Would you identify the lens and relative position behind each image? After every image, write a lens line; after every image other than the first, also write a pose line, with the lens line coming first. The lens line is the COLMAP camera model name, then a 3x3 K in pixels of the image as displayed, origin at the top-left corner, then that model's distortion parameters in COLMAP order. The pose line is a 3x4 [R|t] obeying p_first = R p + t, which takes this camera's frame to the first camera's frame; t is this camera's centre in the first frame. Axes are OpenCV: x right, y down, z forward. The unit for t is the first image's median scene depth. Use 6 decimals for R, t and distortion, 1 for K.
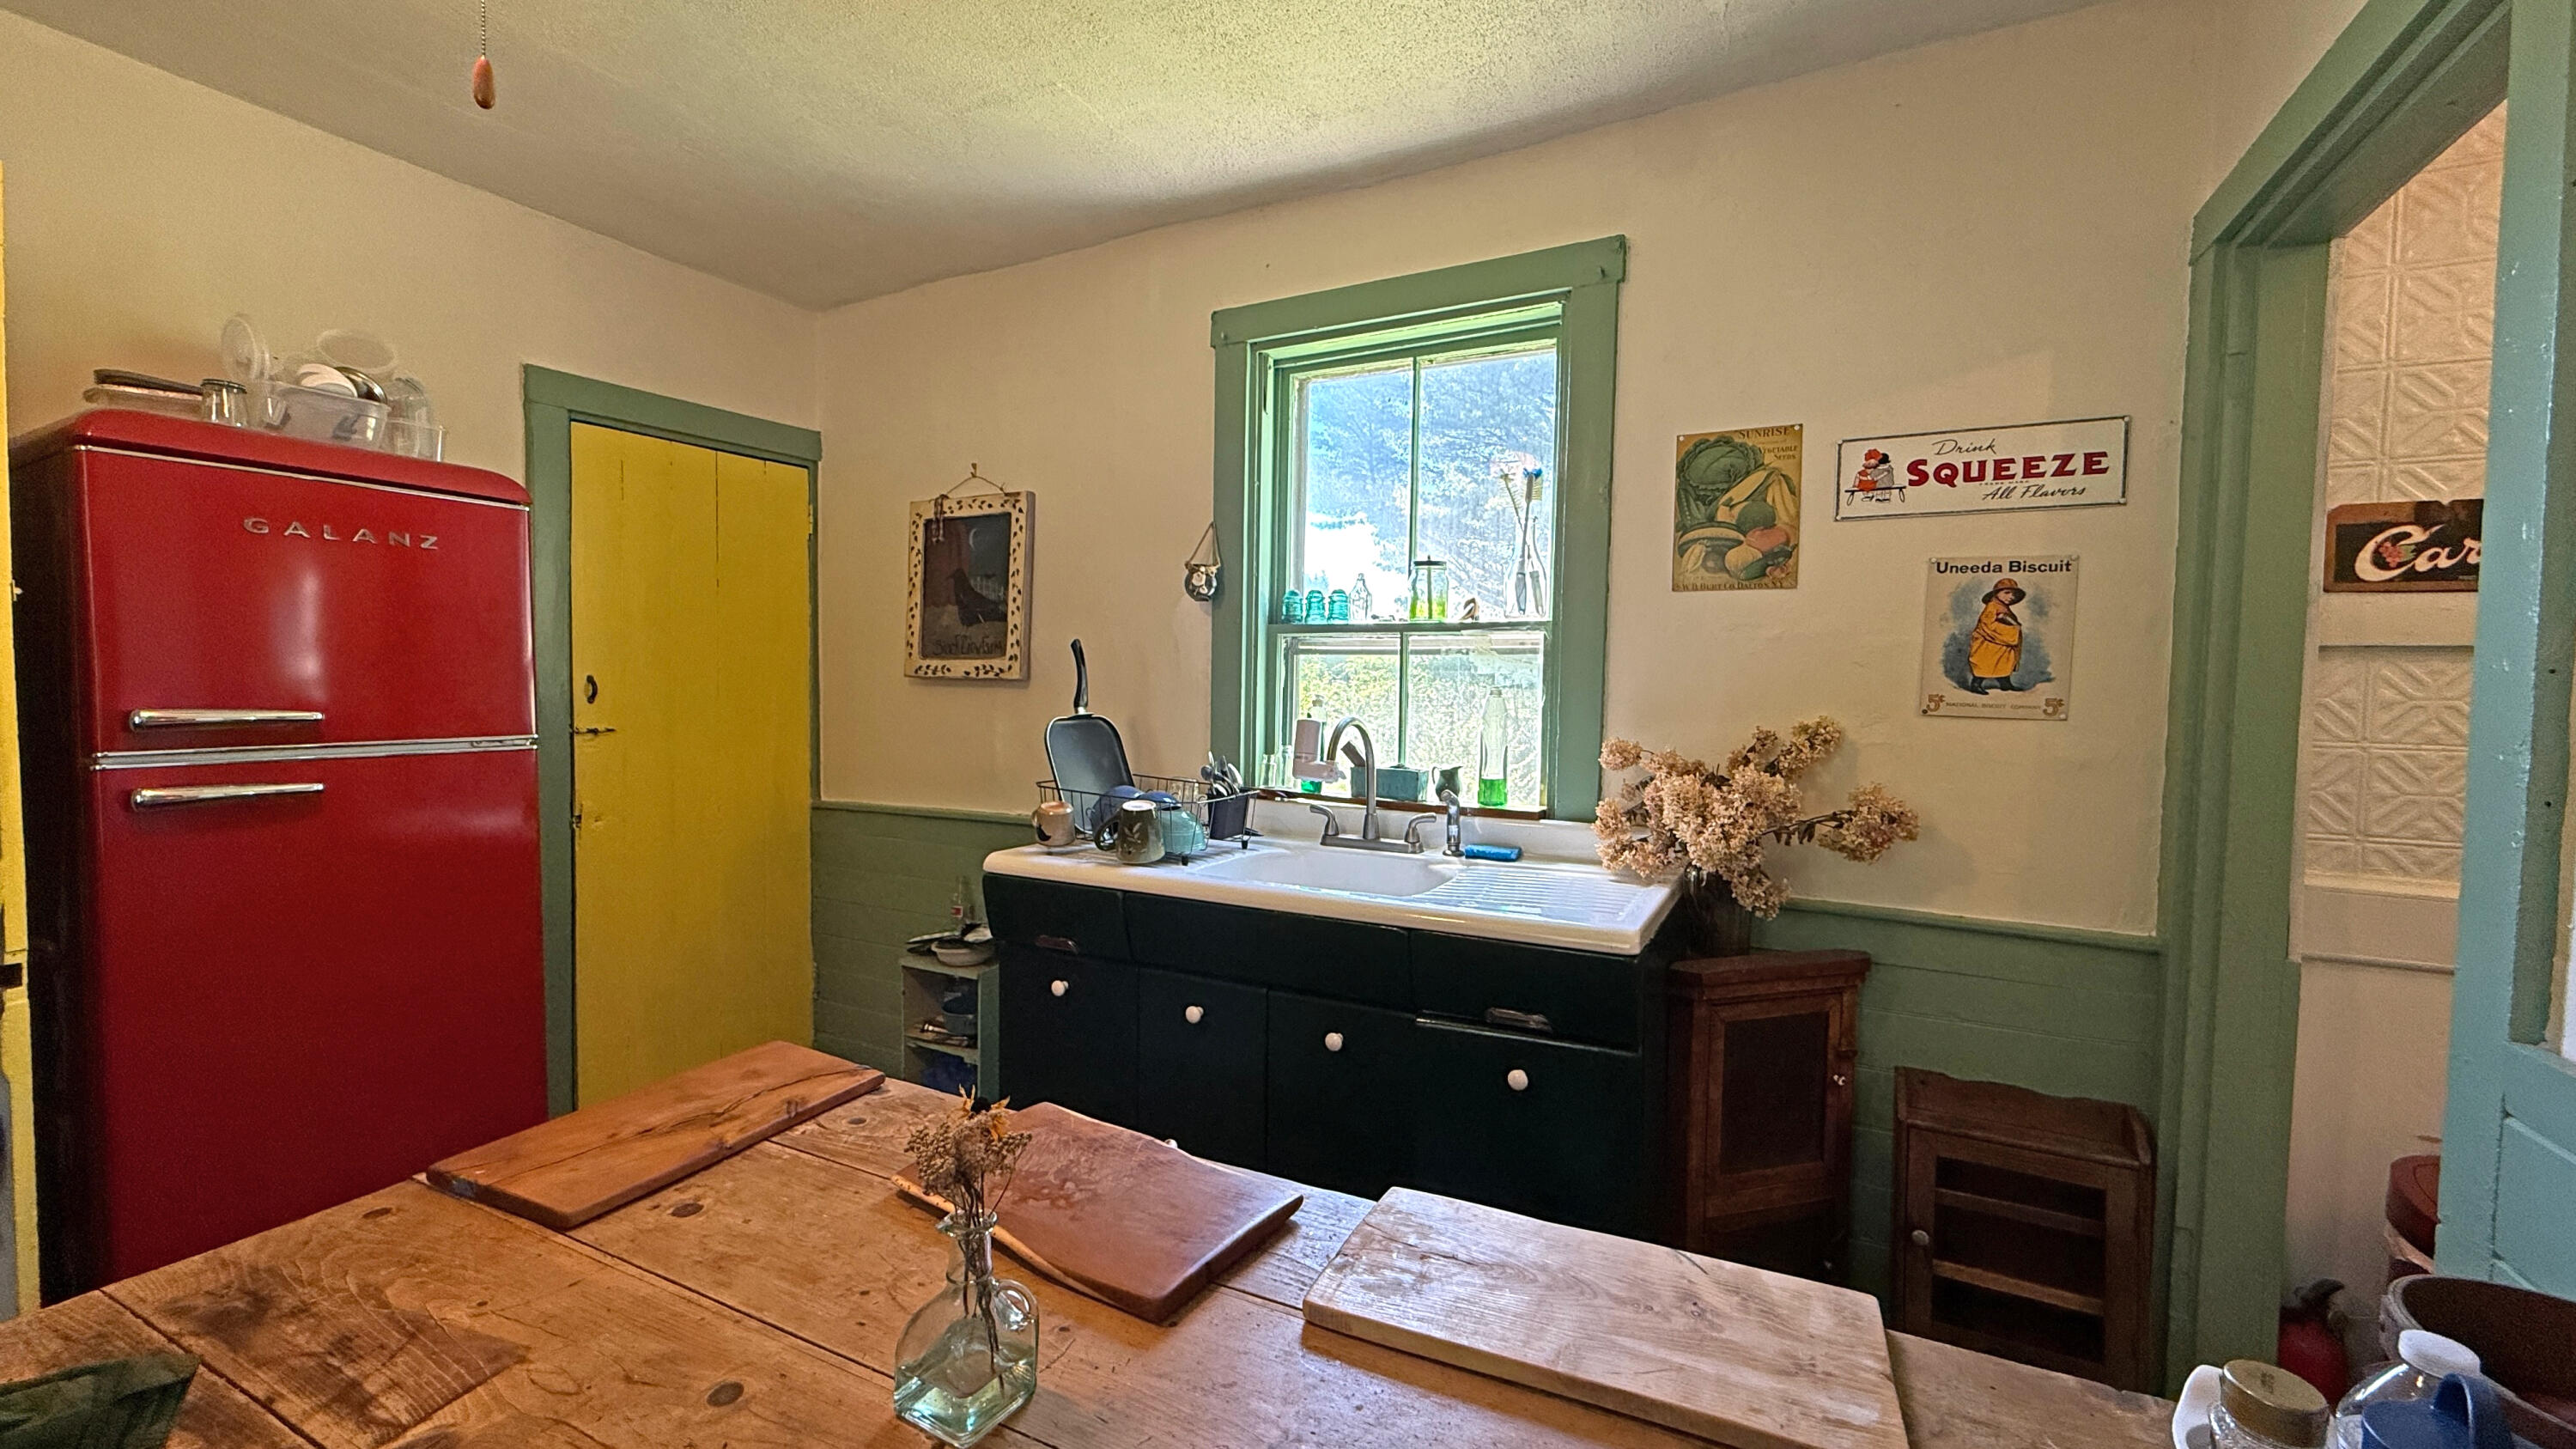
lens RADIAL K [[1026.6, 0, 1288.0], [0, 1026.6, 724.5], [0, 0, 1]] dist [-0.001803, -0.000441]
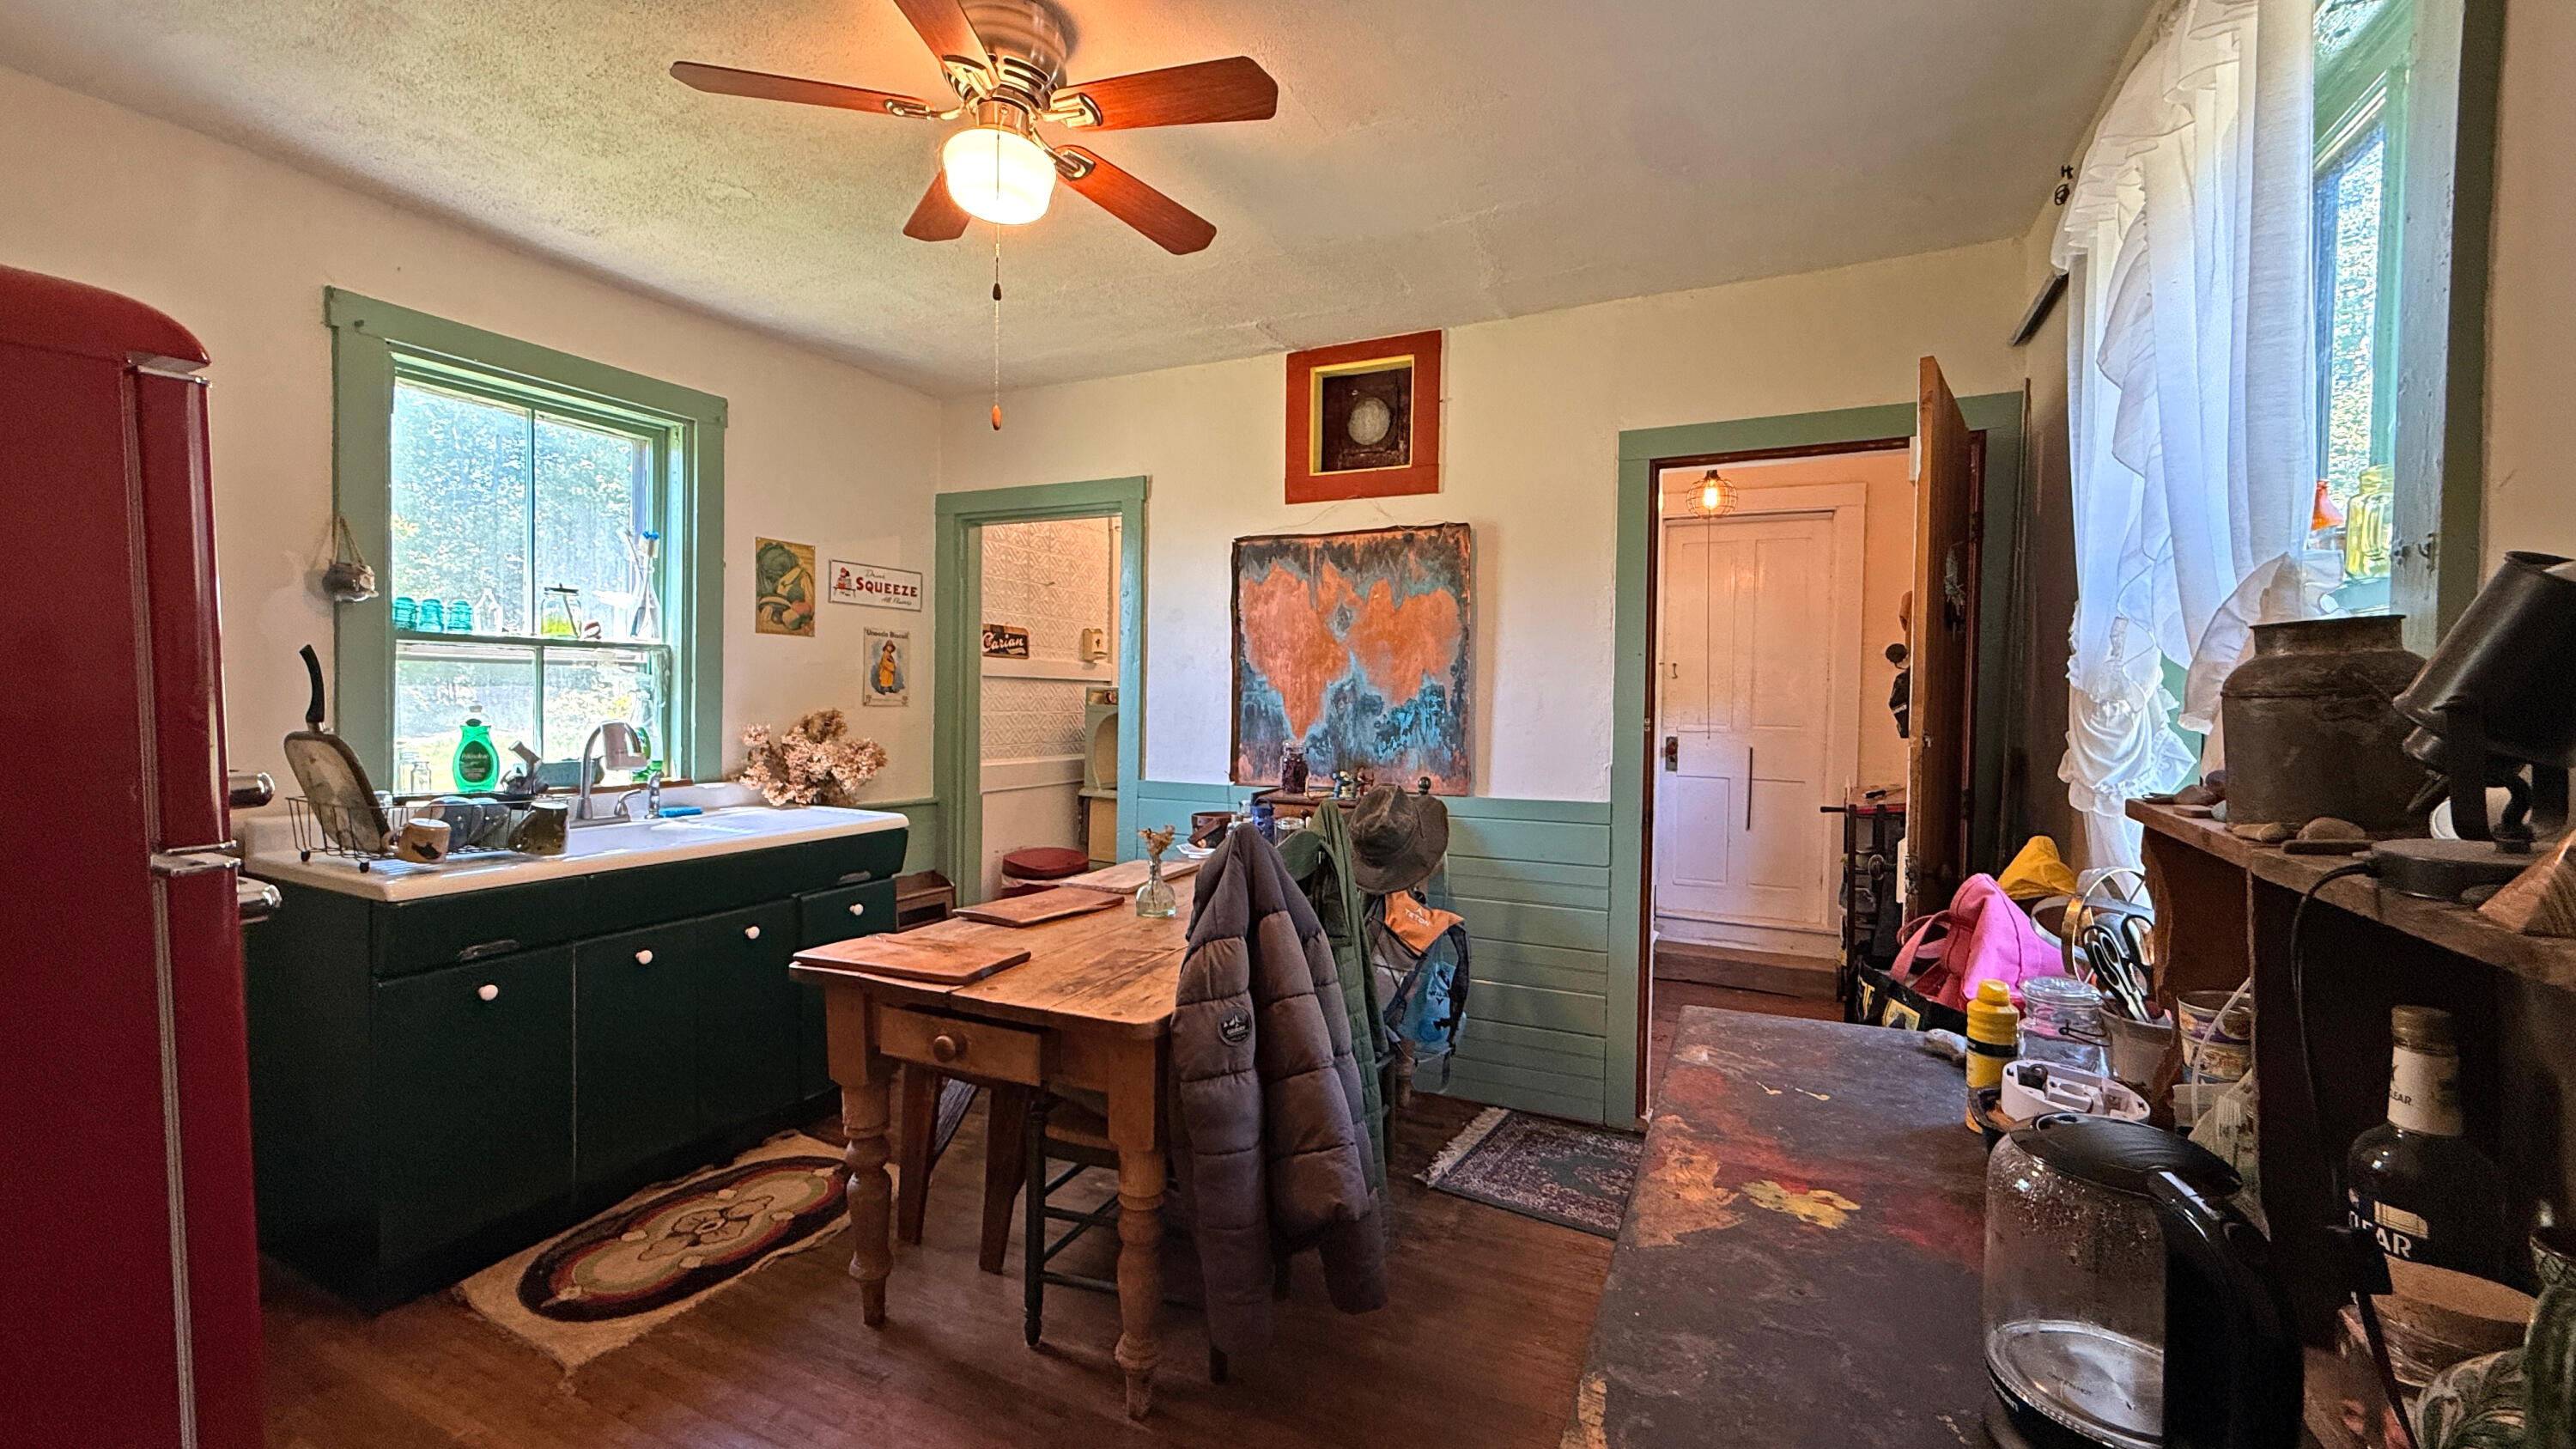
lens RADIAL K [[1026.6, 0, 1288.0], [0, 1026.6, 724.5], [0, 0, 1]] dist [-0.001803, -0.000441]
pose [[-0.036060, -0.046669, 0.998259, -1.327565], [0.018858, 0.998699, 0.047371, -0.048531], [-0.999172, 0.020534, -0.035133, 0.232998]]
